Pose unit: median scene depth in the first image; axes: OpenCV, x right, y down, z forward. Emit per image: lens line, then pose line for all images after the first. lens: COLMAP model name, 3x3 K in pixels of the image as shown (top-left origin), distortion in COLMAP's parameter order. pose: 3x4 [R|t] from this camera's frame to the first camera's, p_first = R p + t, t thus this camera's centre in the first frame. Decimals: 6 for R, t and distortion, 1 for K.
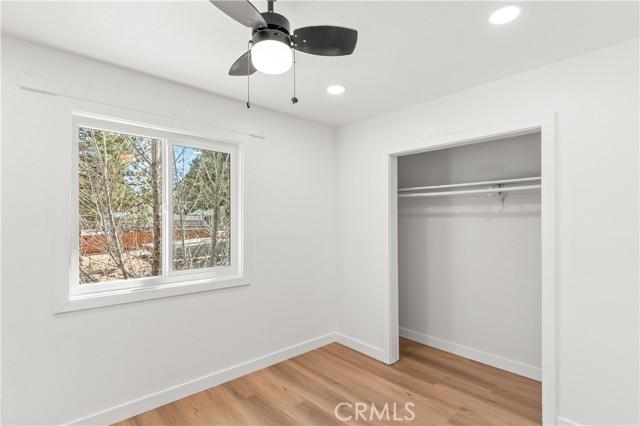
lens RADIAL K [[303.3, 0, 325.8], [0, 303.3, 214.3], [0, 0, 1]] dist [0.000210, -0.000960]
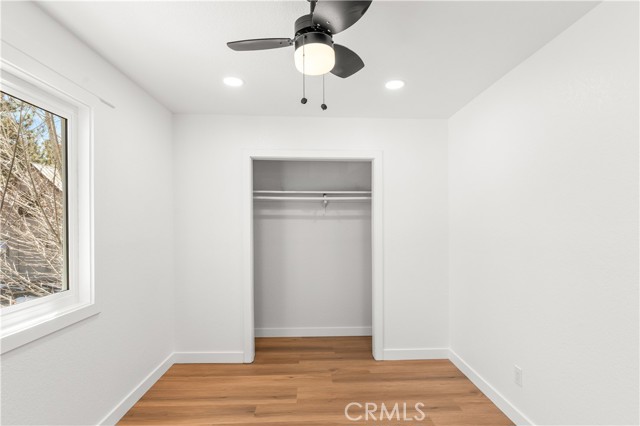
lens RADIAL K [[303.3, 0, 325.6], [0, 303.3, 218.0], [0, 0, 1]] dist [0.000210, -0.000960]
pose [[0.667004, 0.010324, 0.744983, -0.396756], [-0.013856, 0.999903, -0.001450, 0.005994], [-0.744925, -0.009355, 0.667082, 0.137332]]
